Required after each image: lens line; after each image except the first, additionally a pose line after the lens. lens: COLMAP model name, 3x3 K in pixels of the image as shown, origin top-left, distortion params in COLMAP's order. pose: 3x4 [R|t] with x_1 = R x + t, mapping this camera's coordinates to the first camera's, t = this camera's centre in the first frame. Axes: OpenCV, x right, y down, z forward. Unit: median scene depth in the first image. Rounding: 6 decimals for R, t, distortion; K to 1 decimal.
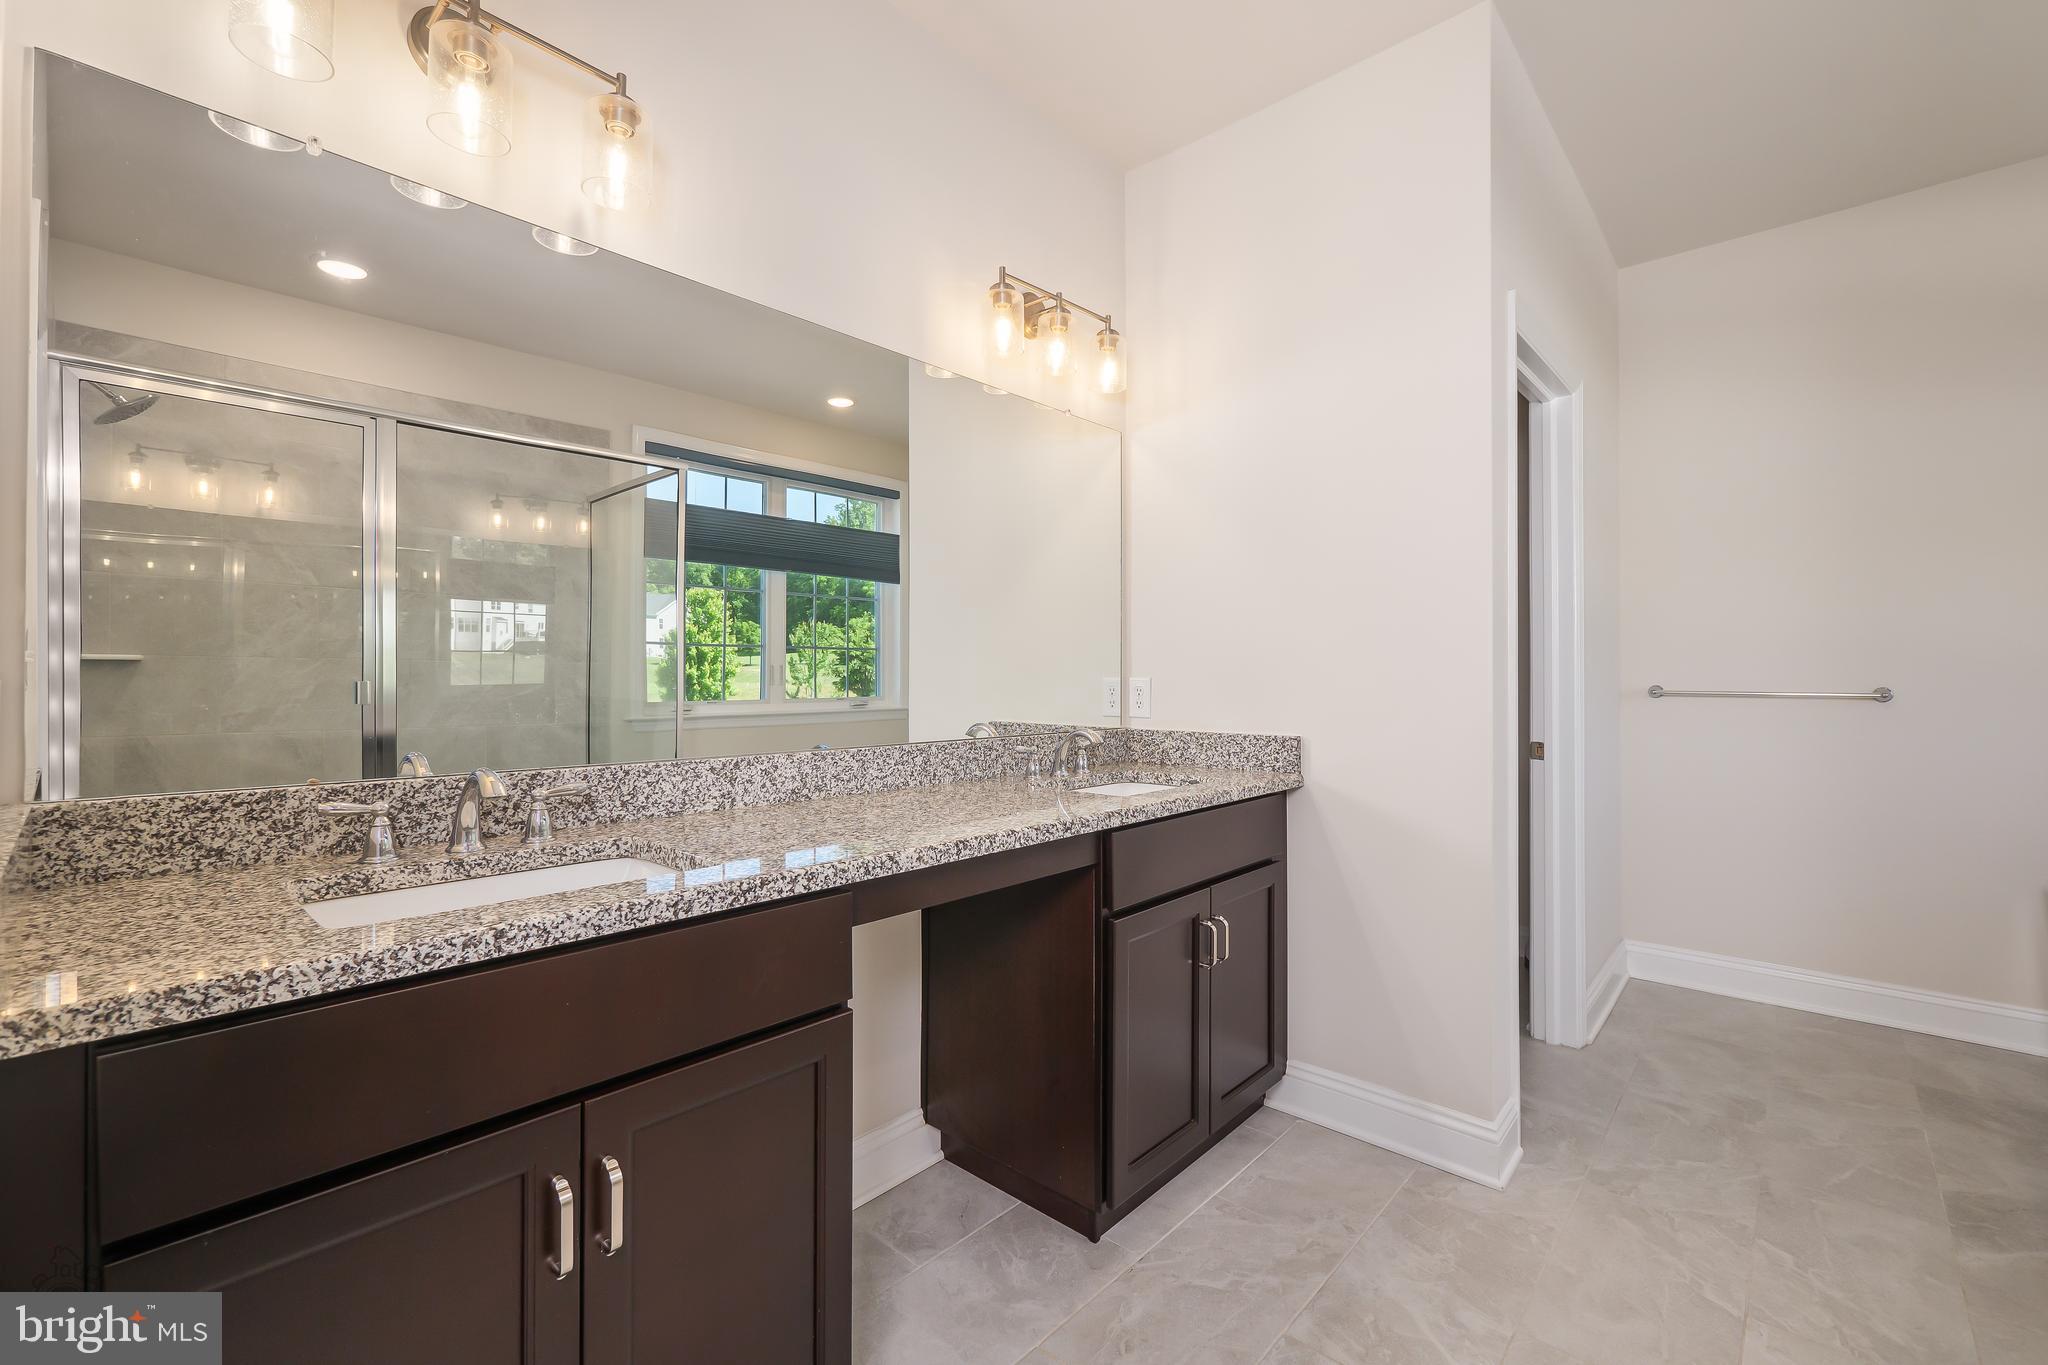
lens RADIAL K [[866.5, 0, 1014.3], [0, 866.5, 654.6], [0, 0, 1]] dist [-0.007942, 0.000094]
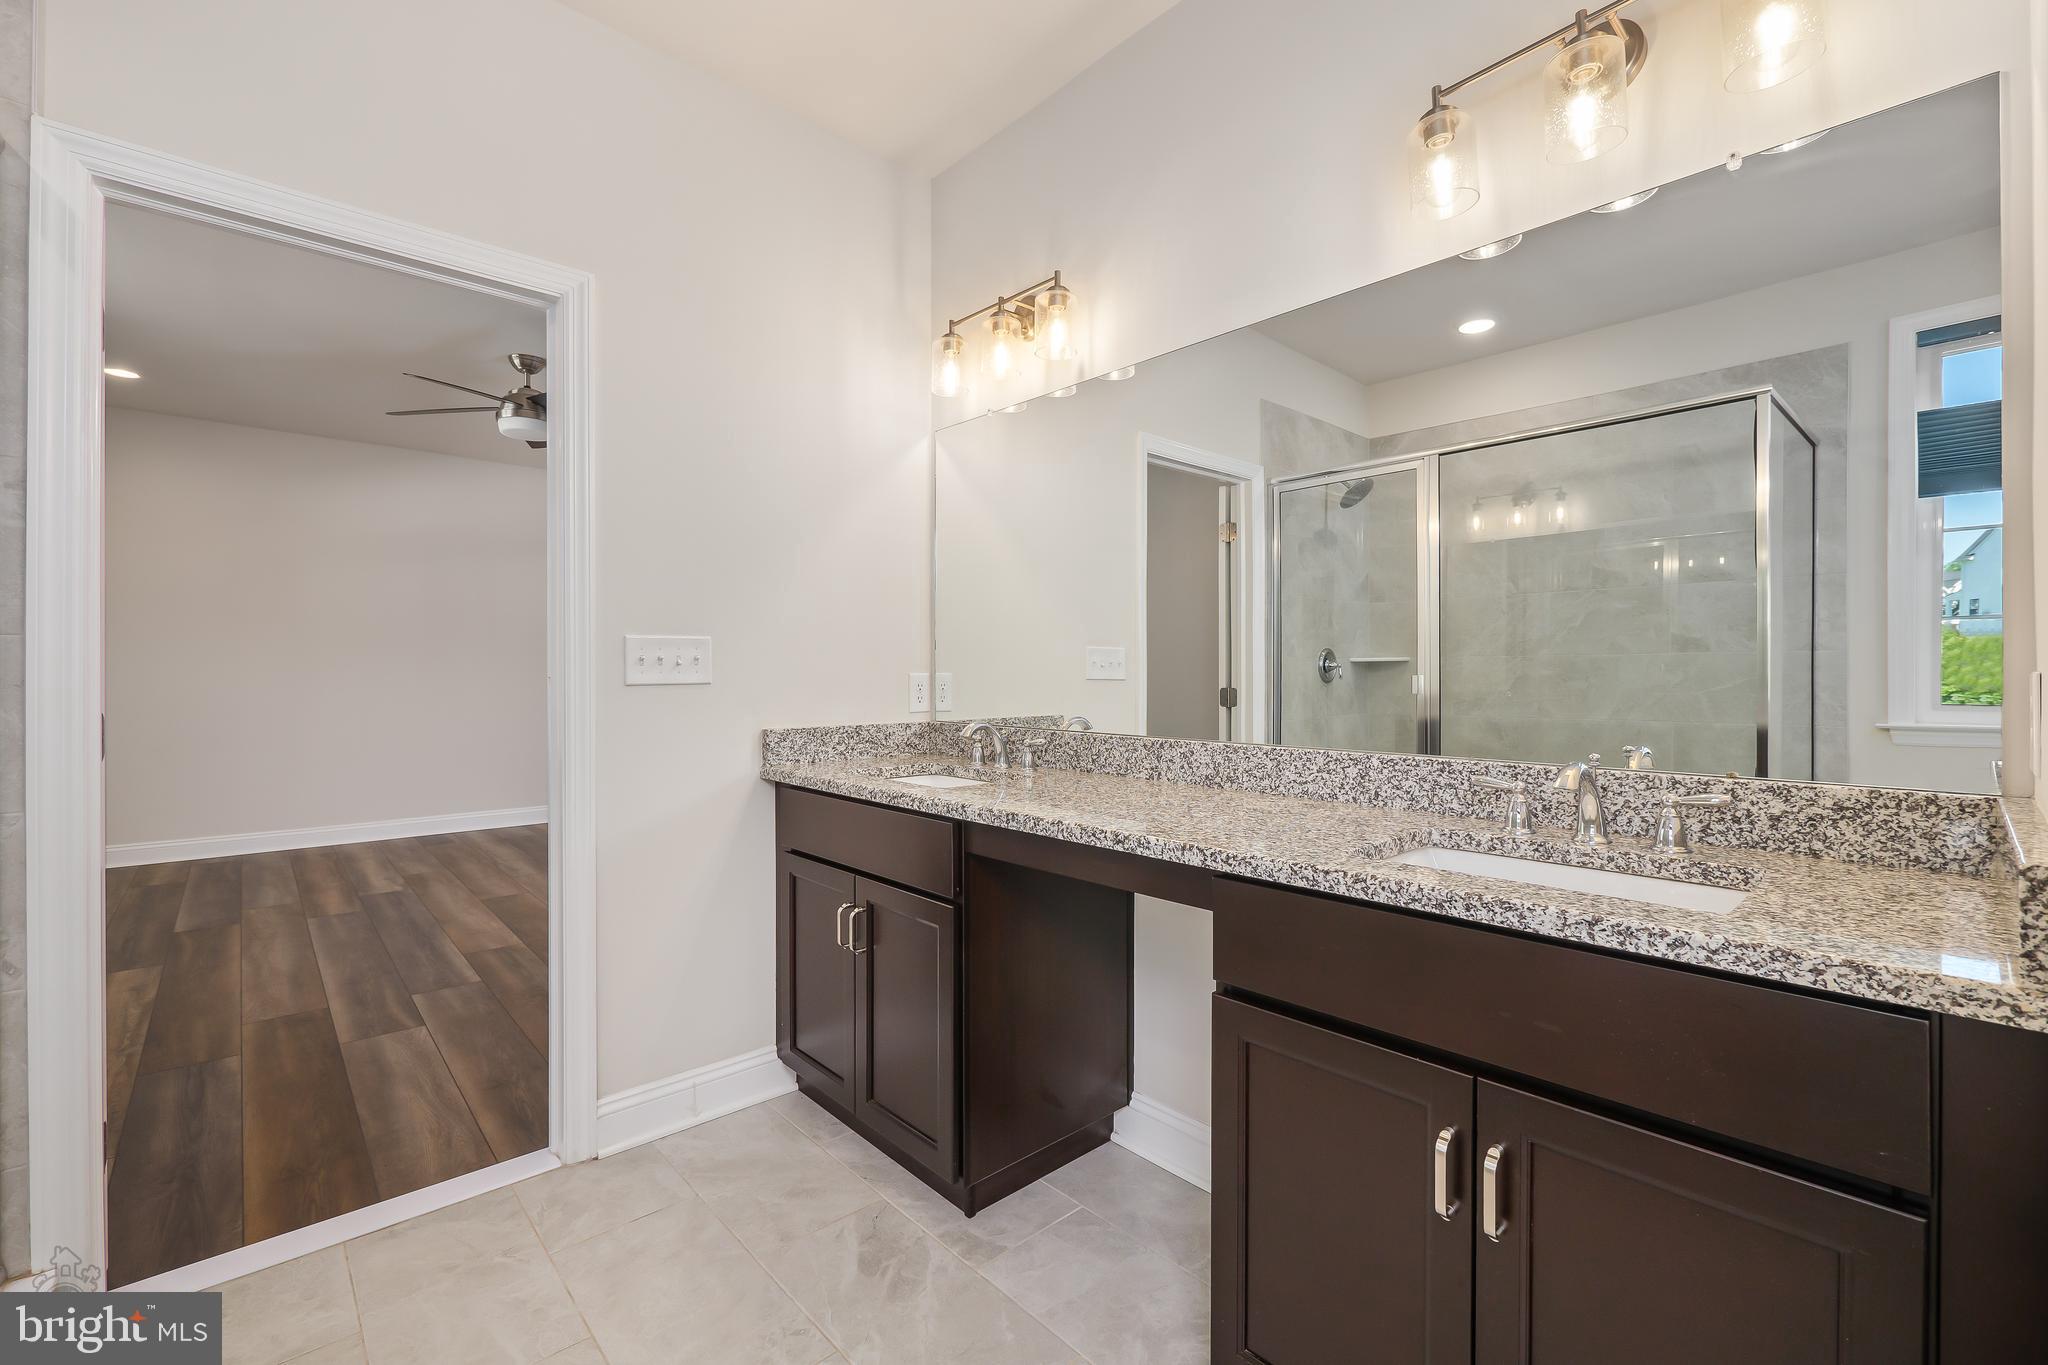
lens RADIAL K [[866.5, 0, 1019.0], [0, 866.5, 682.2], [0, 0, 1]] dist [-0.007942, 0.000094]
pose [[-0.090206, 0.011167, -0.995861, 0.843359], [0.029283, 0.999535, 0.008555, 0.022097], [0.995493, -0.028390, -0.090491, 0.859781]]
